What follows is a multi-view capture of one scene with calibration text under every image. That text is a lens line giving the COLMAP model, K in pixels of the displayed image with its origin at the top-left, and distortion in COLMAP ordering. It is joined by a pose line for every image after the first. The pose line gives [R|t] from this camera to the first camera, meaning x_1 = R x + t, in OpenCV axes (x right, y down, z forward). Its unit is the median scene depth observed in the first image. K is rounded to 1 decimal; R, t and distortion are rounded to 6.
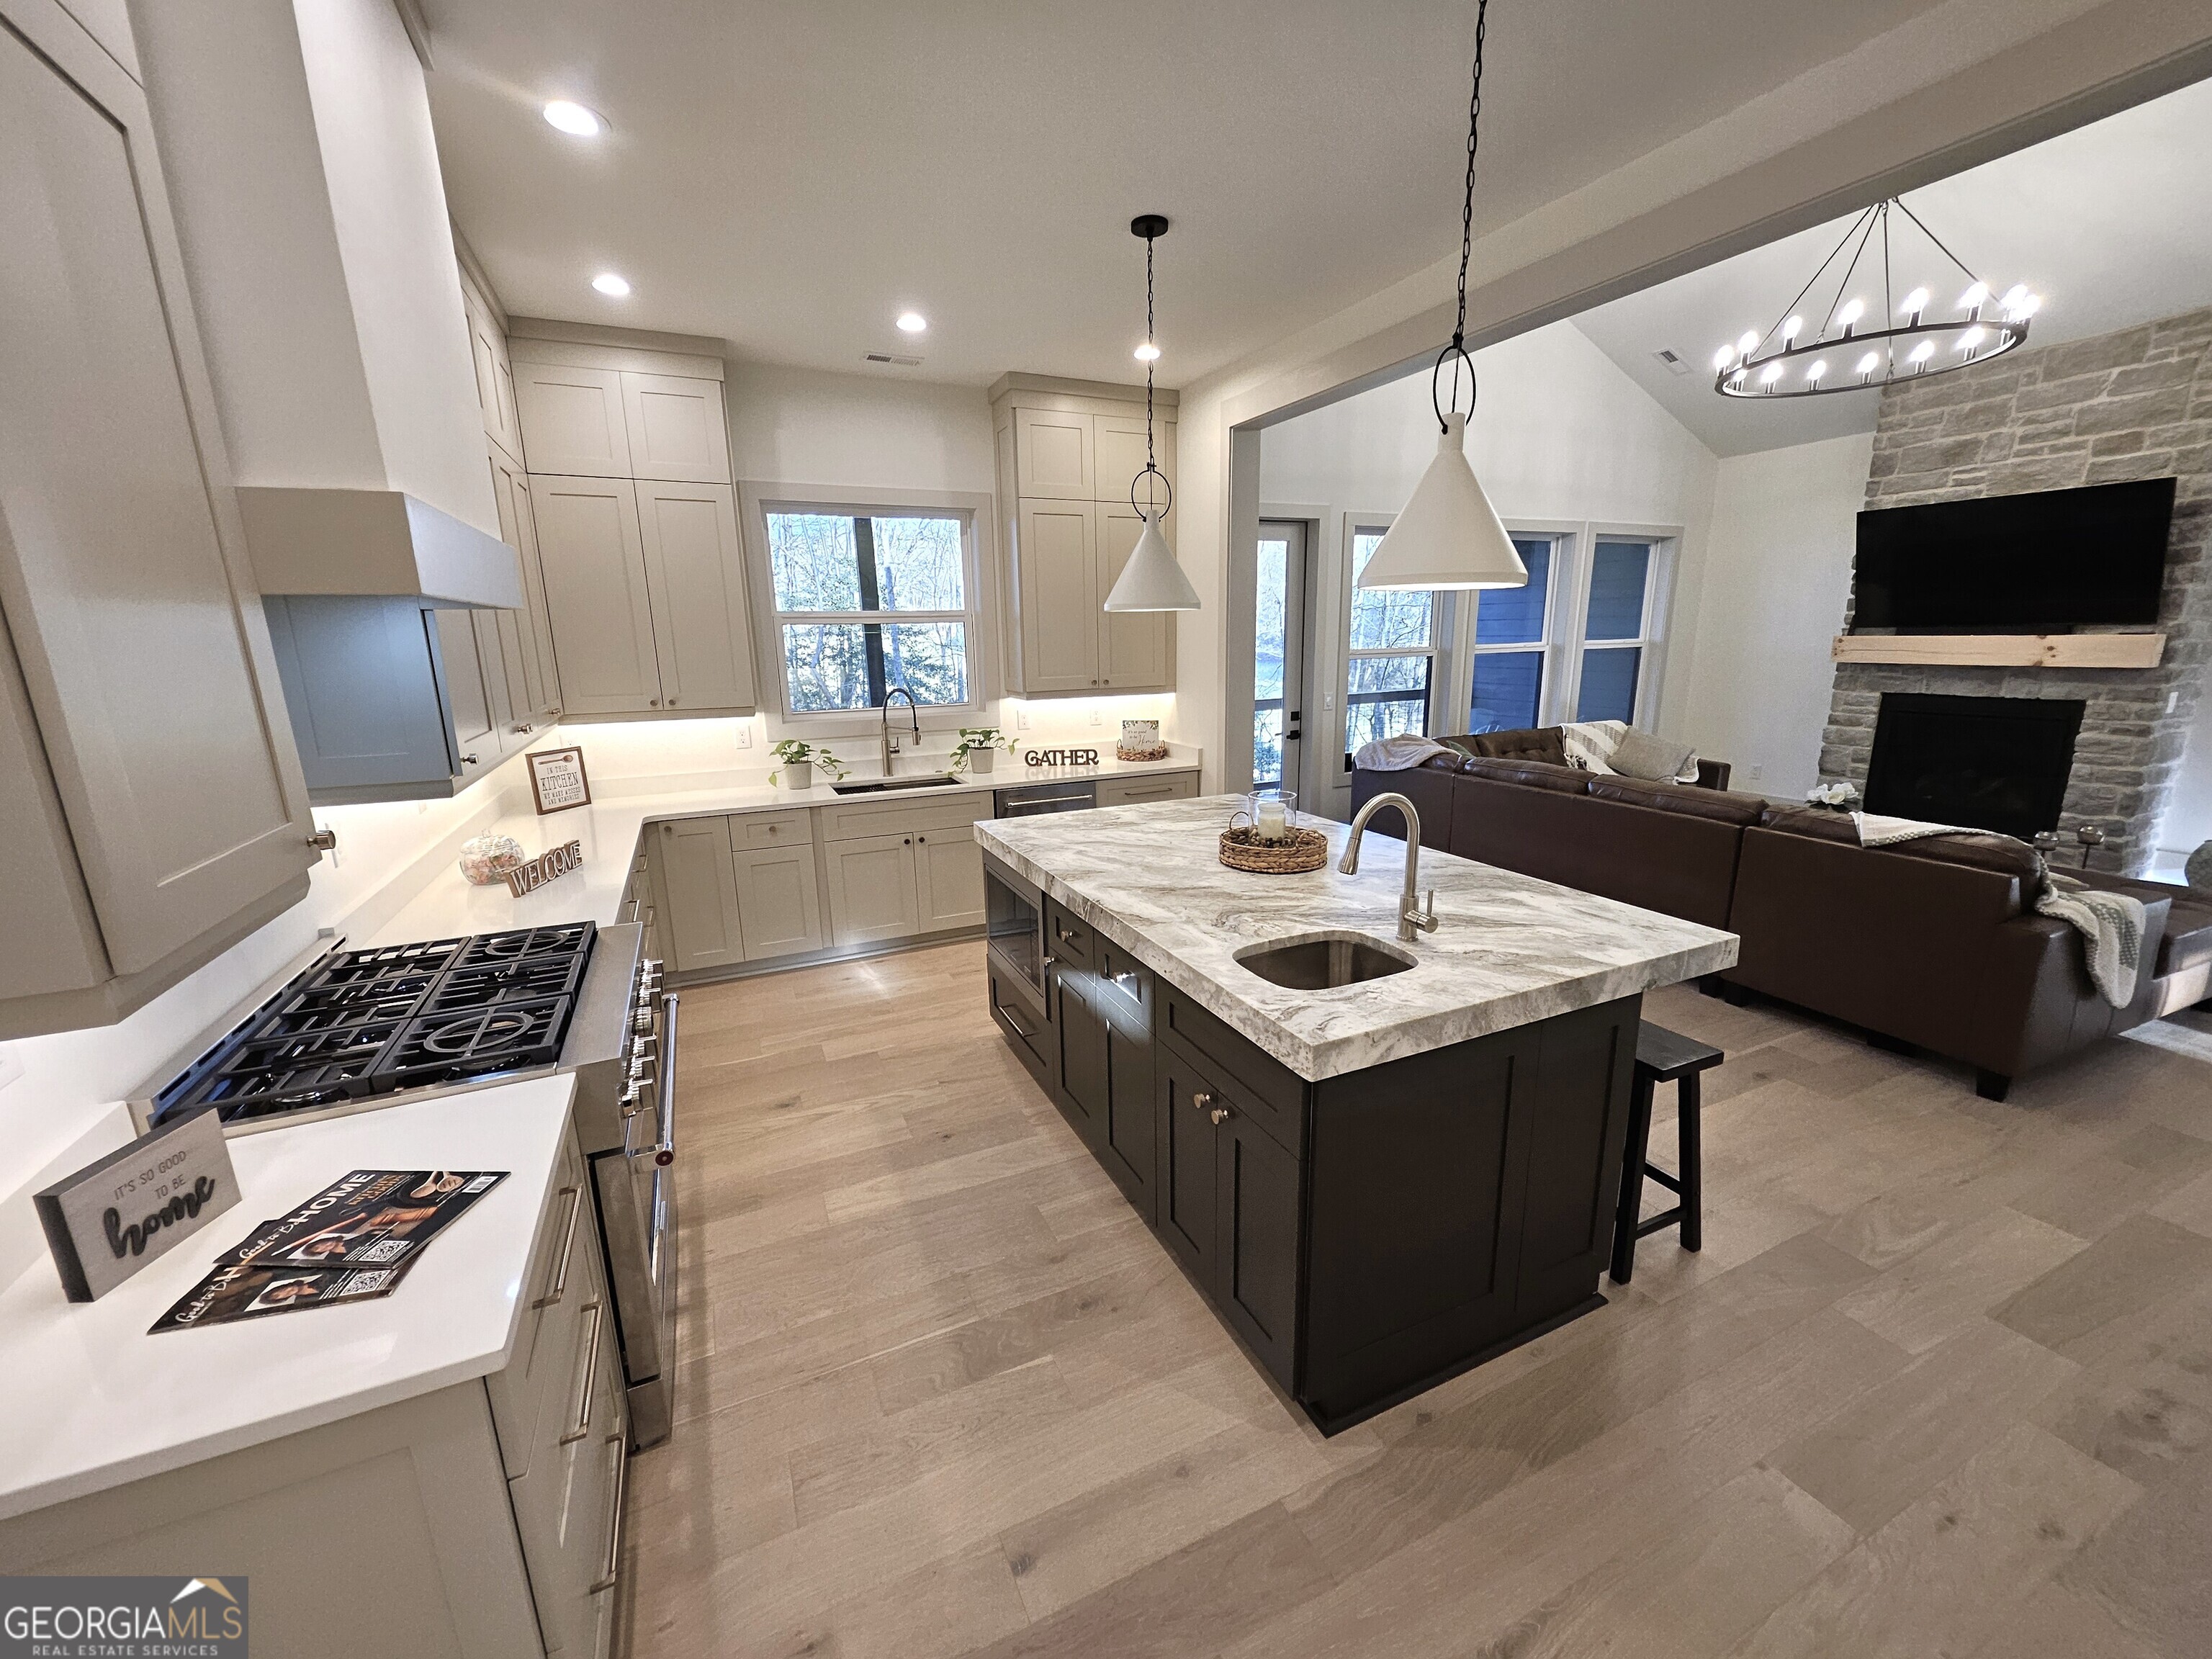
lens RADIAL K [[874.7, 0, 1099.9], [0, 874.7, 836.9], [0, 0, 1]] dist [0.001441, 0.006264]
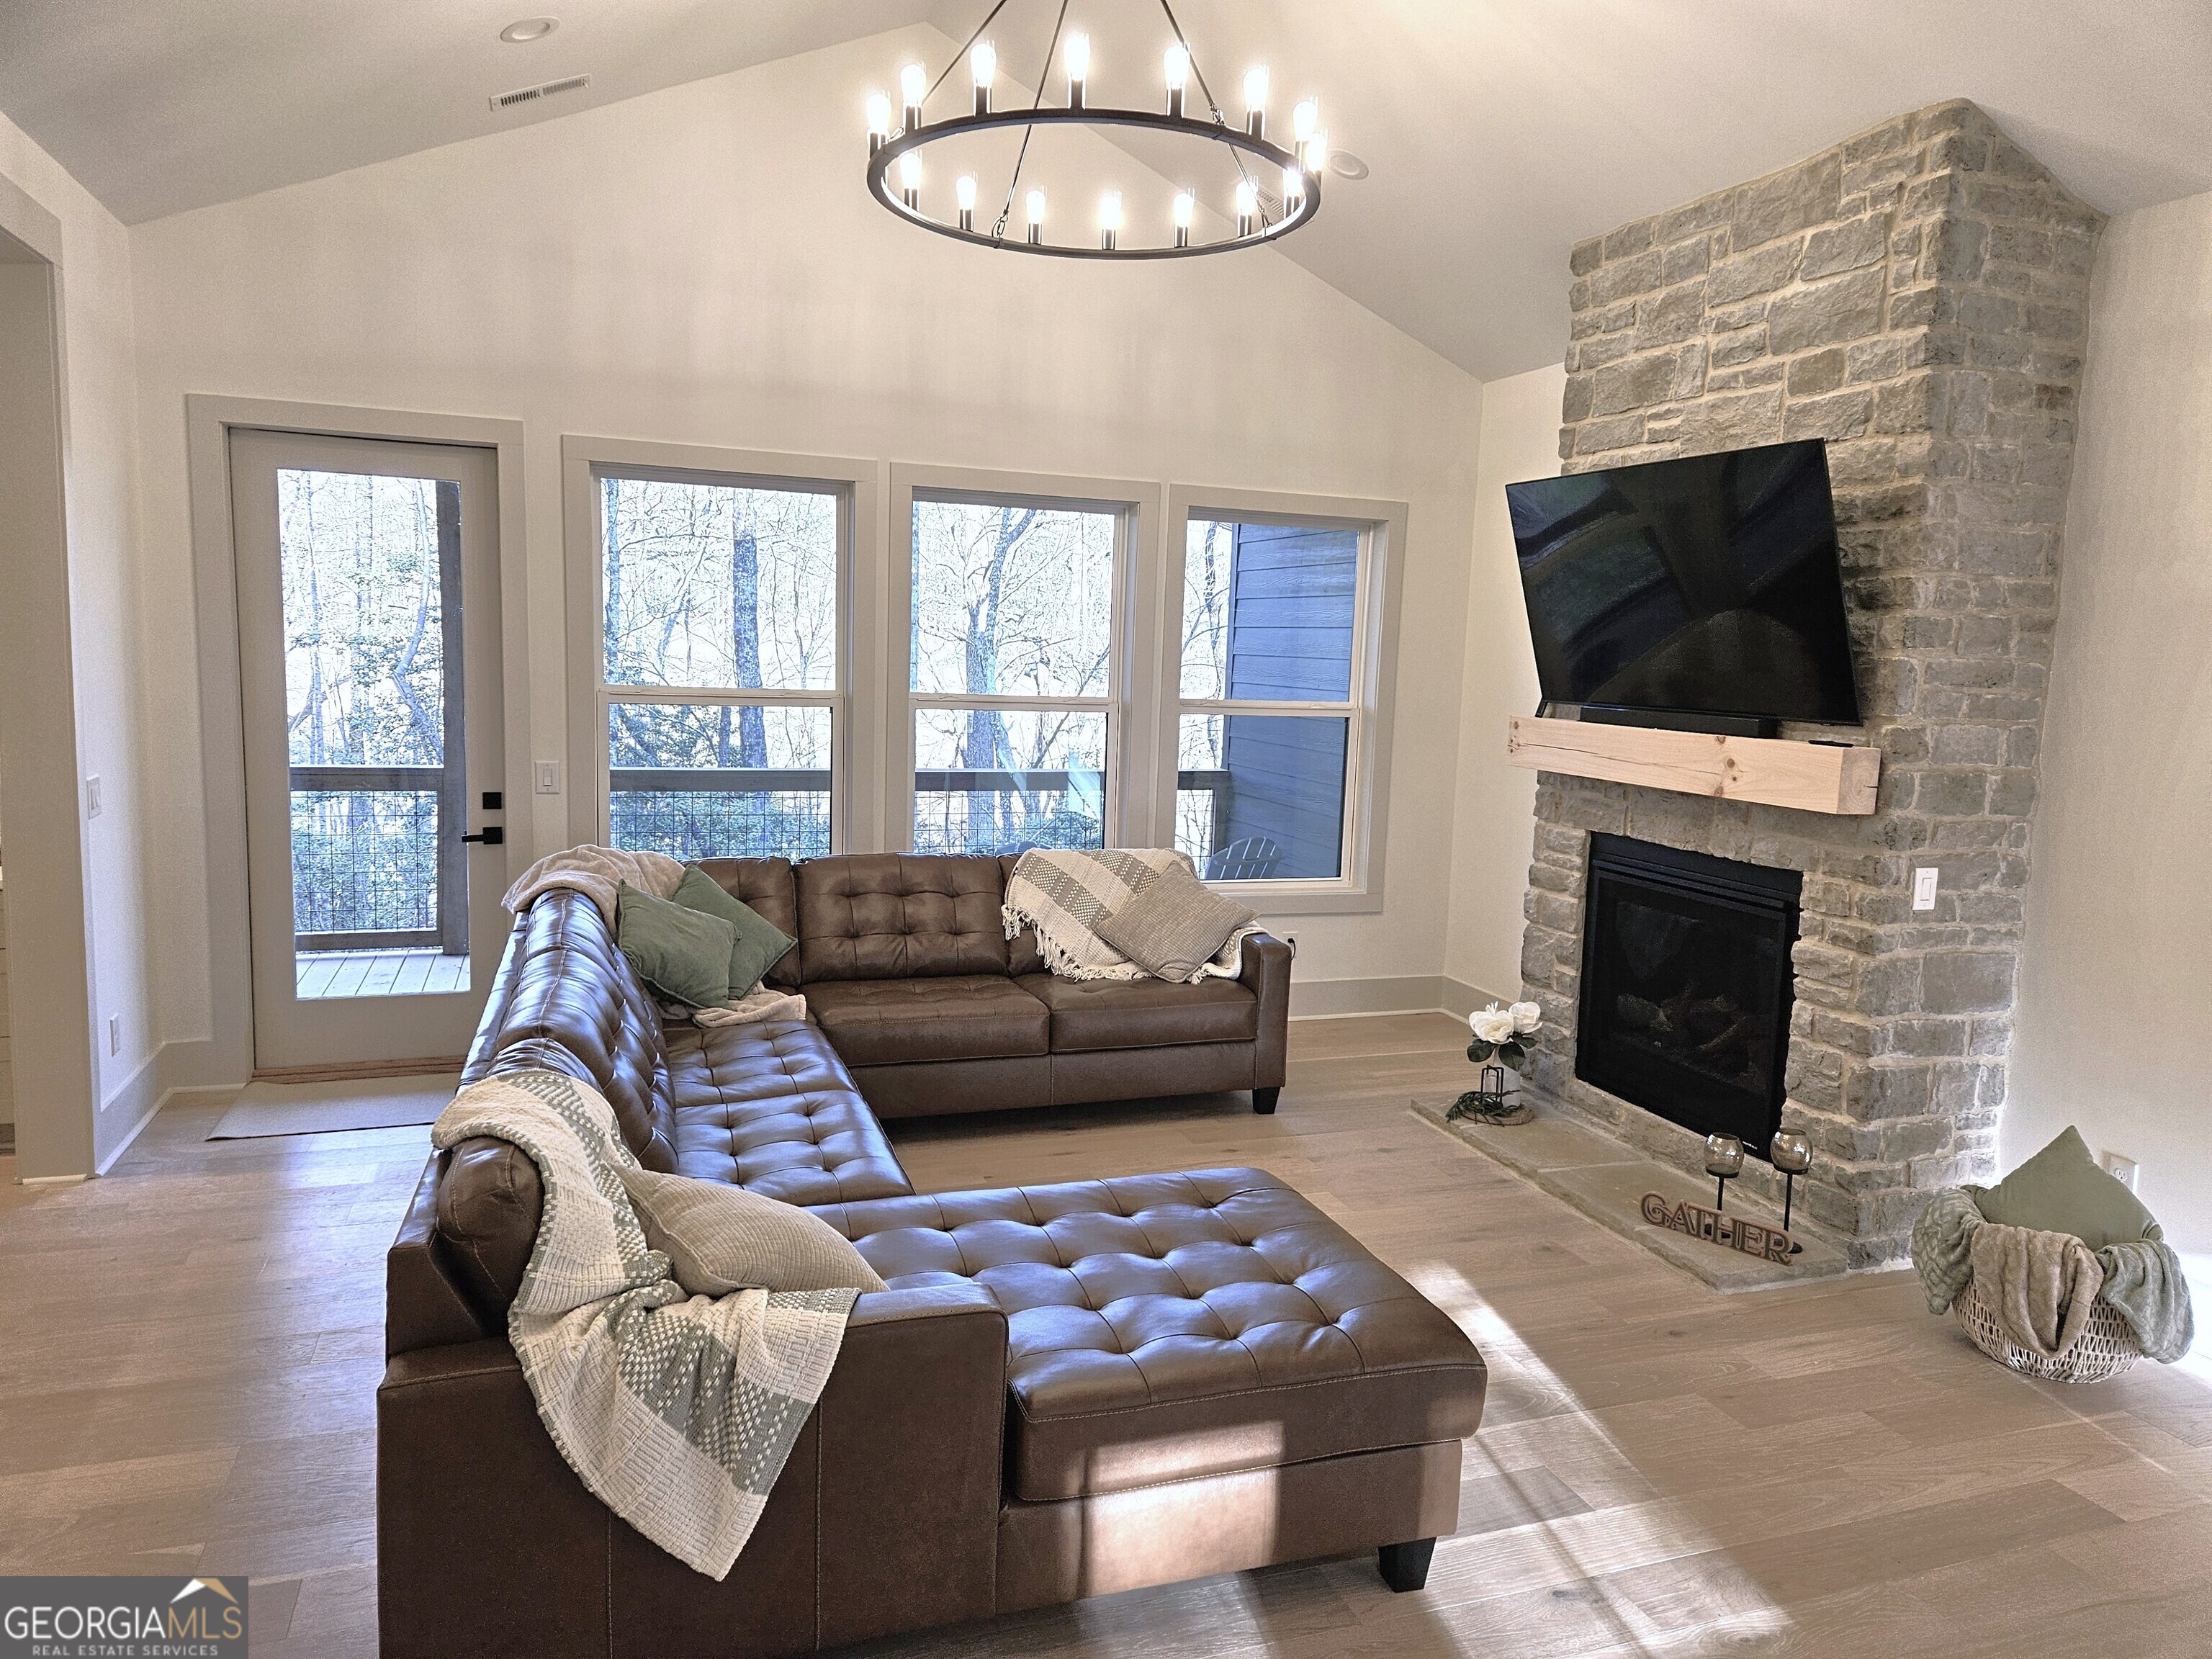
lens RADIAL K [[1475.4, 0, 1106.0], [0, 1475.4, 829.5], [0, 0, 1]] dist [0.047045, 0.001179]
pose [[0.994532, 0.065547, -0.081297, 0.792990], [-0.074007, 0.991625, -0.105843, -0.061421], [0.073679, 0.111280, 0.991054, 0.148047]]
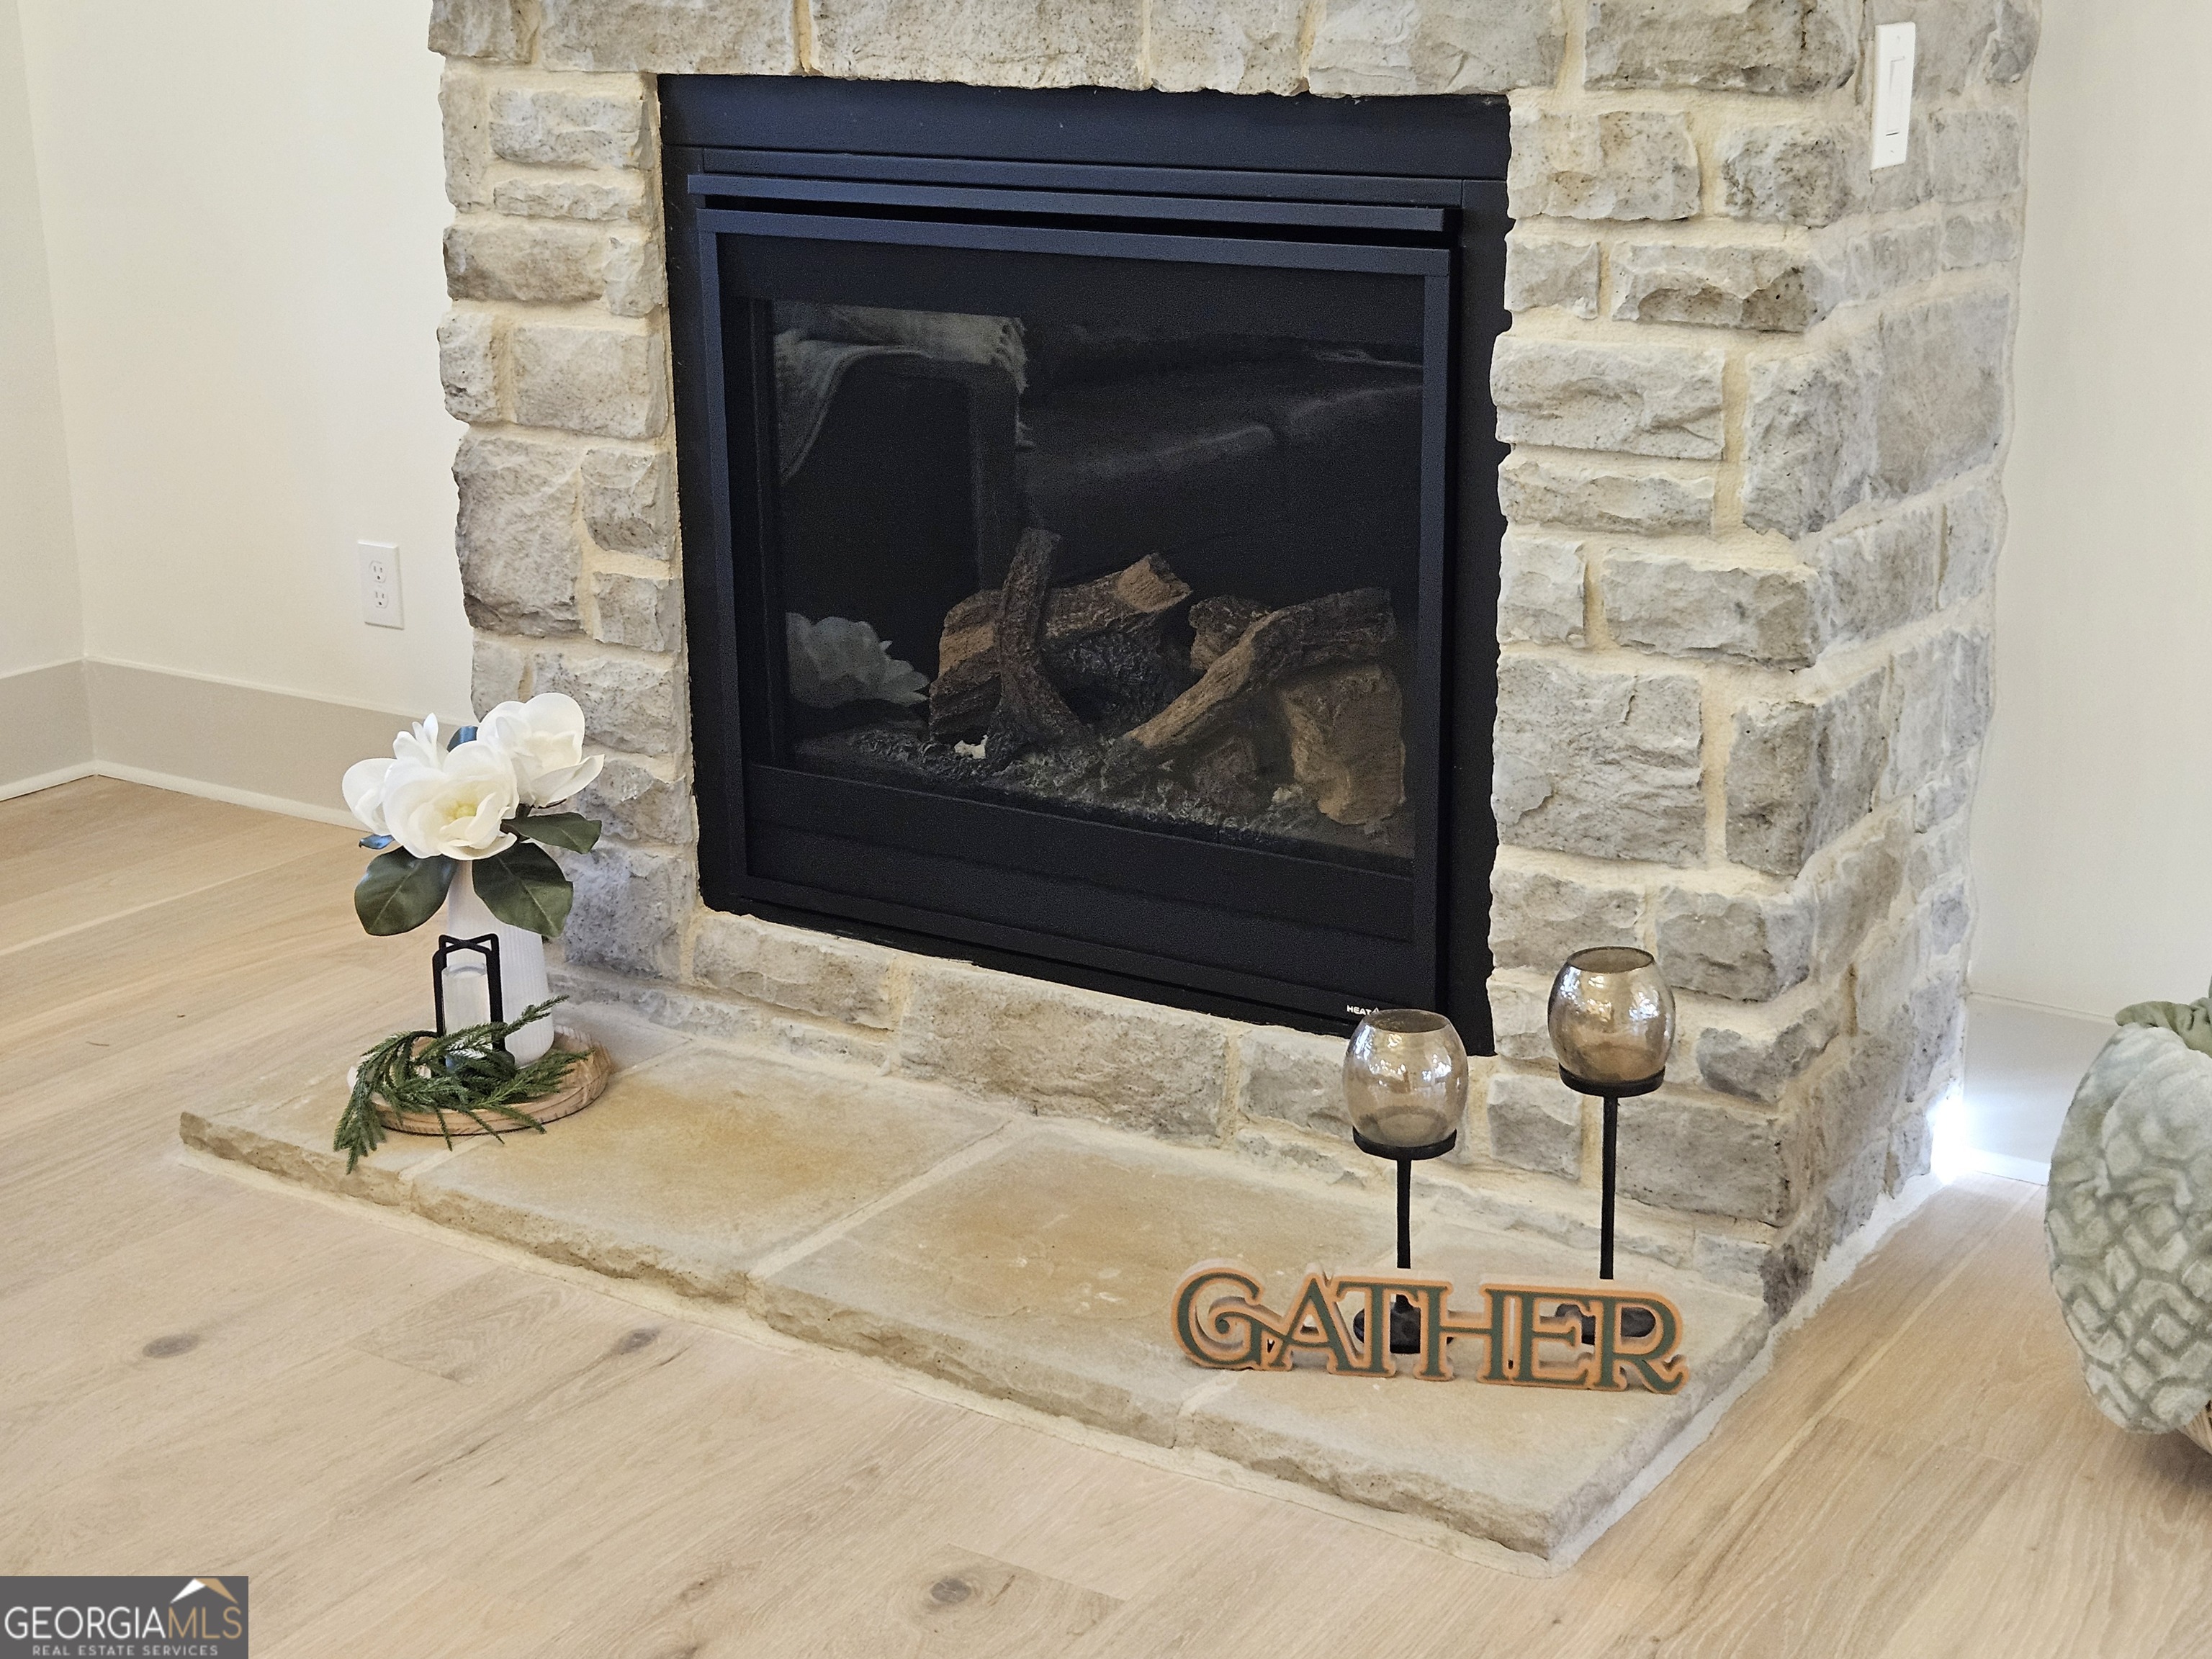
lens RADIAL K [[3035.0, 0, 1112.9], [0, 3035.0, 765.8], [0, 0, 1]] dist [0.093015, -0.040800]
pose [[0.843916, -0.125920, 0.521488, 0.783148], [0.112877, 0.991981, 0.056860, -0.080814], [-0.524466, 0.010879, 0.851362, 0.608126]]
